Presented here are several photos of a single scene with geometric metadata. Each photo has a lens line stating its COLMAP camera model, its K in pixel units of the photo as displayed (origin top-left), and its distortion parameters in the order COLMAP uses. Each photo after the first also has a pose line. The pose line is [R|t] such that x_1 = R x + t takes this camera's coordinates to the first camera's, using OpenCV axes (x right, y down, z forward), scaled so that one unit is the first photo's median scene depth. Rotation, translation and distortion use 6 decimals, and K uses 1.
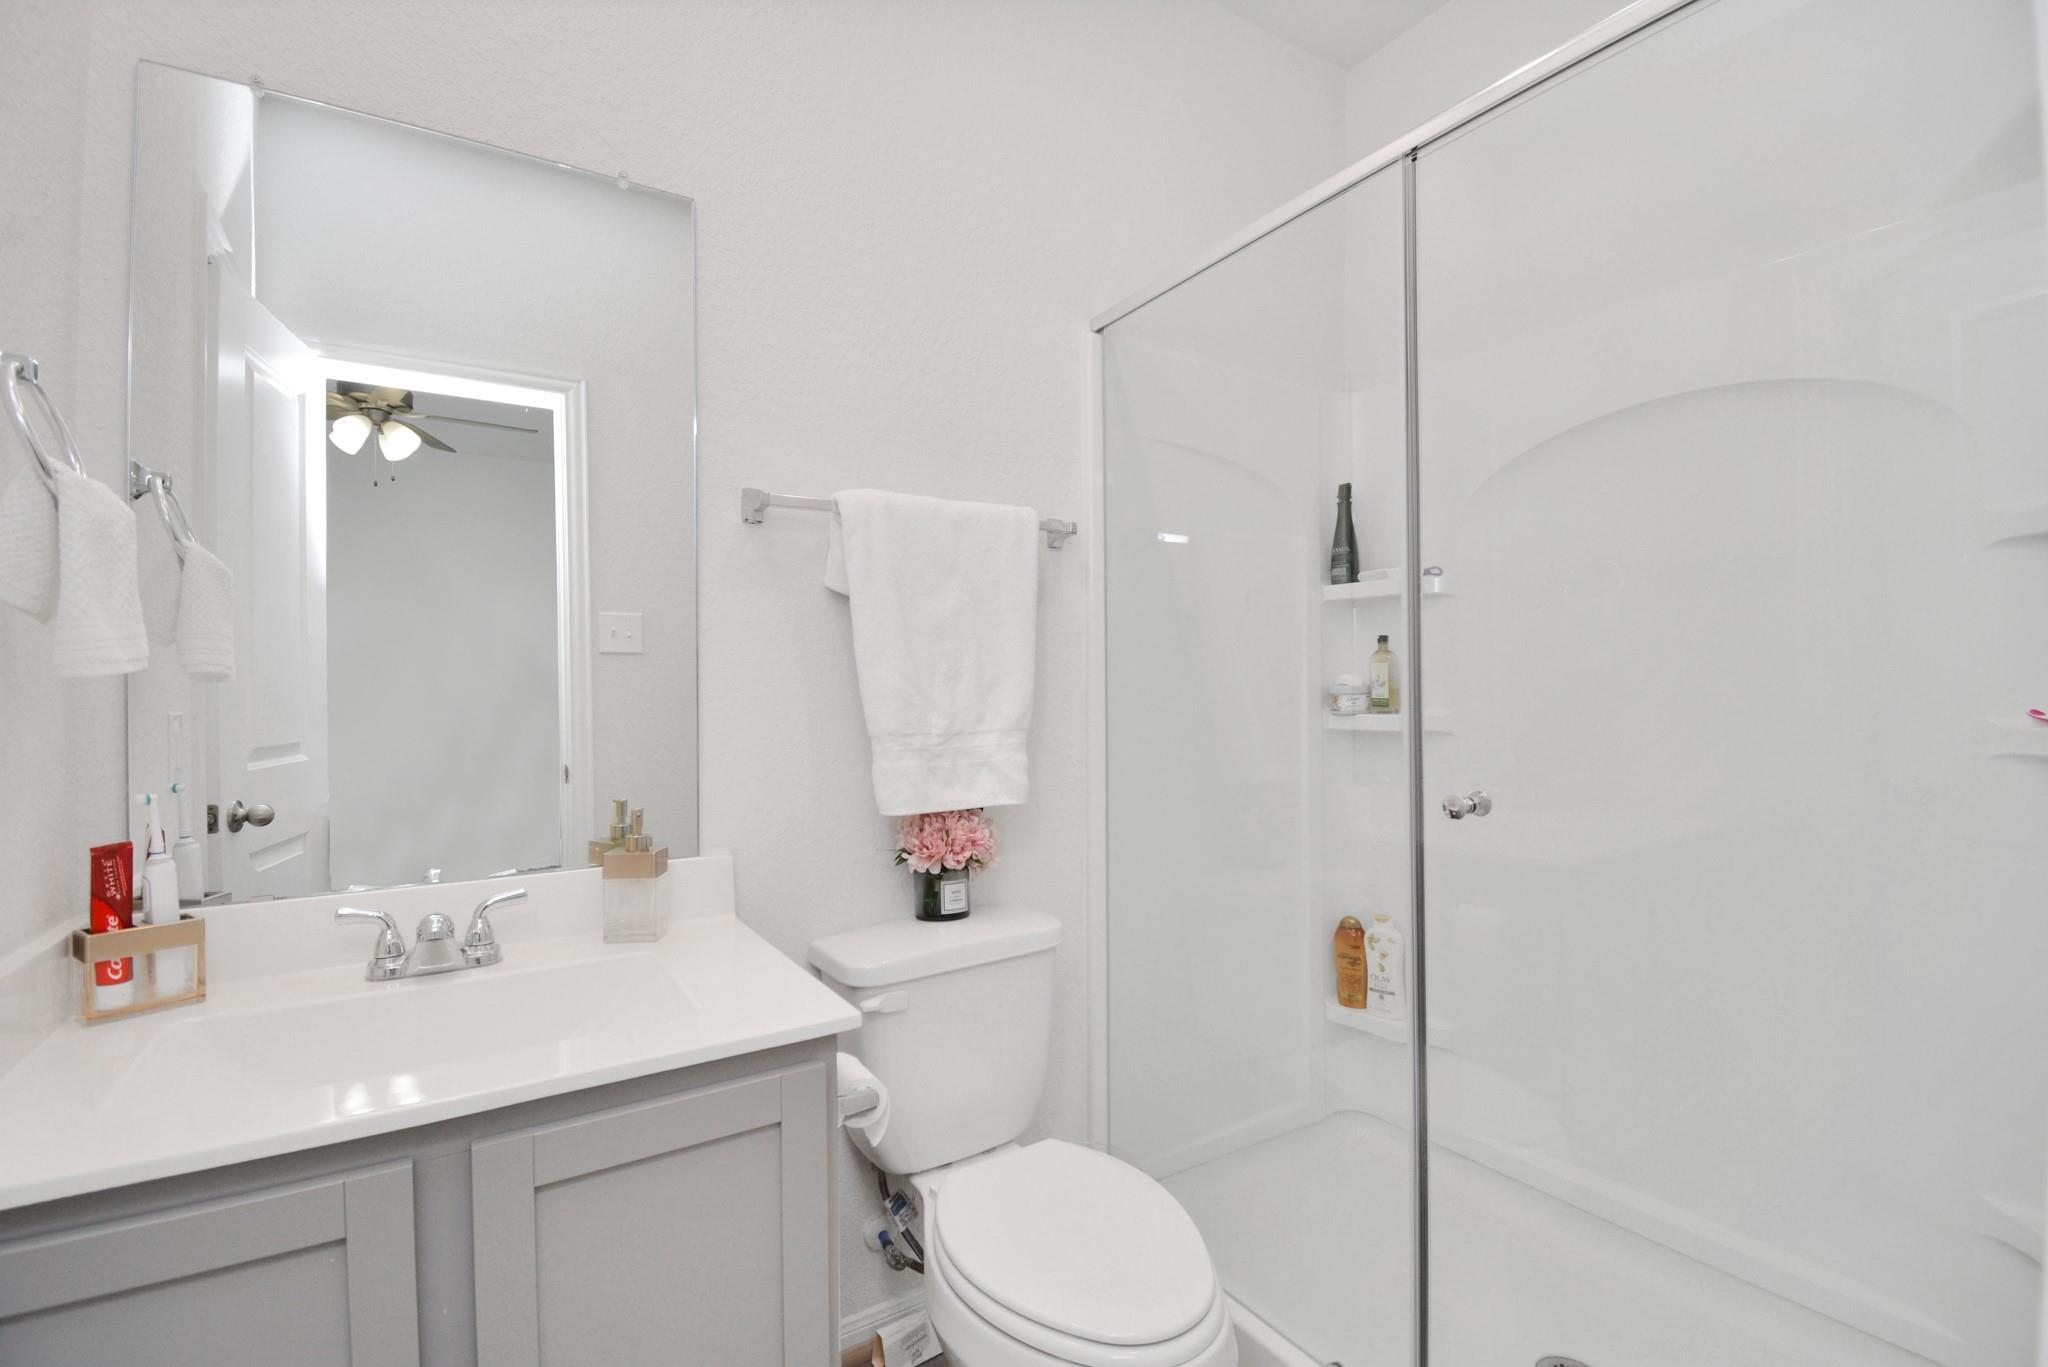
lens RADIAL K [[938.5, 0, 1025.5], [0, 938.5, 692.7], [0, 0, 1]] dist [-0.015633, 0.001518]
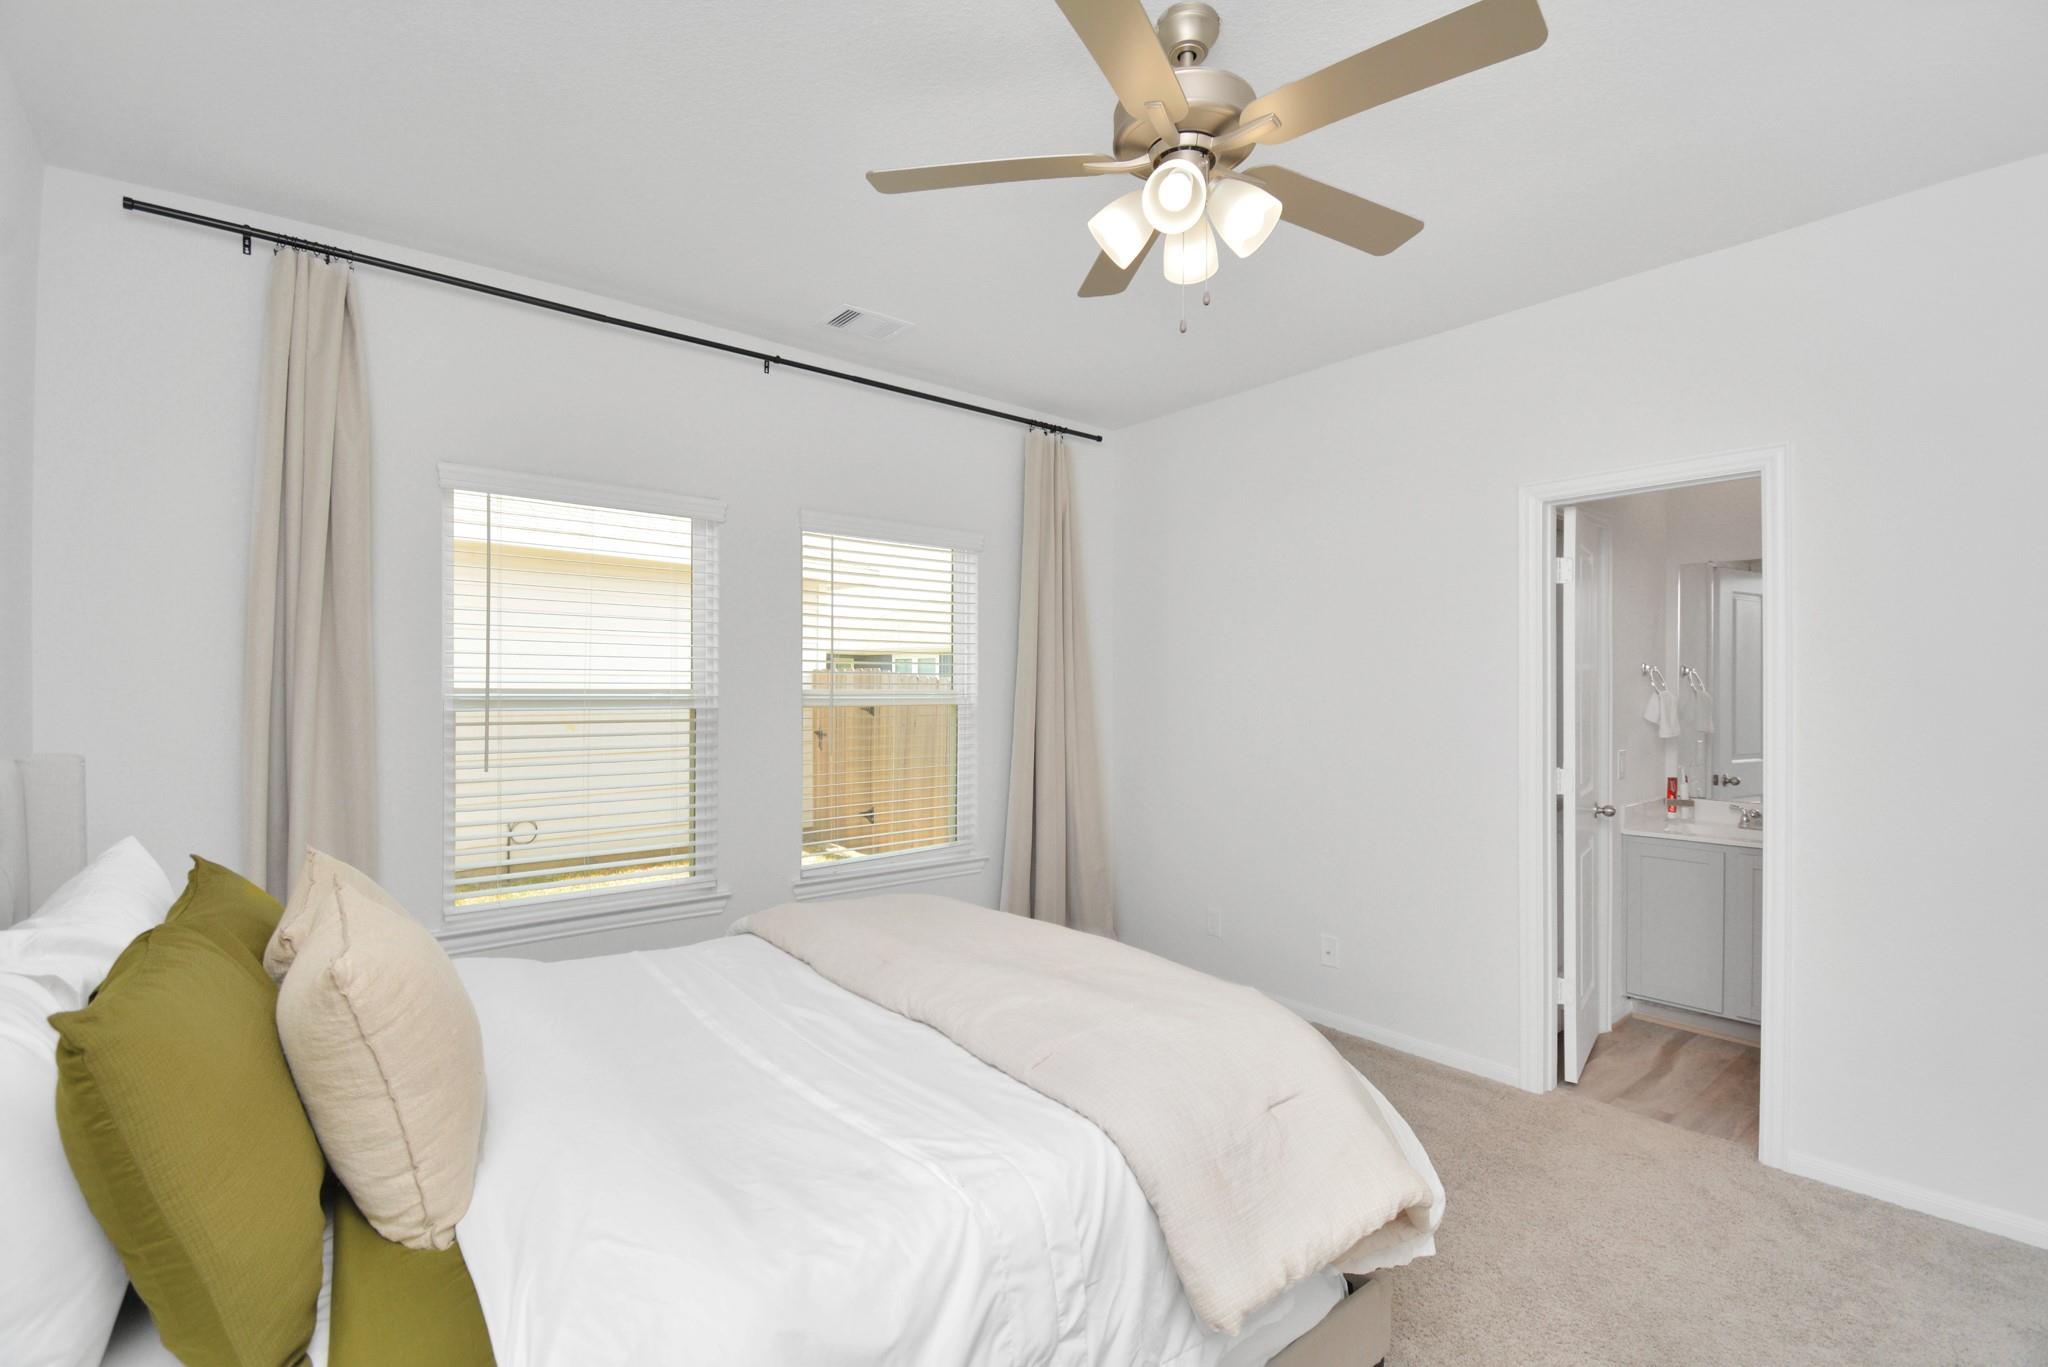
lens RADIAL K [[938.5, 0, 1025.4], [0, 938.5, 684.8], [0, 0, 1]] dist [-0.015633, 0.001518]
pose [[0.124123, 0.007189, -0.992241, 2.383655], [-0.011845, 0.999913, 0.005762, -0.202135], [0.992196, 0.011038, 0.124198, -2.041289]]
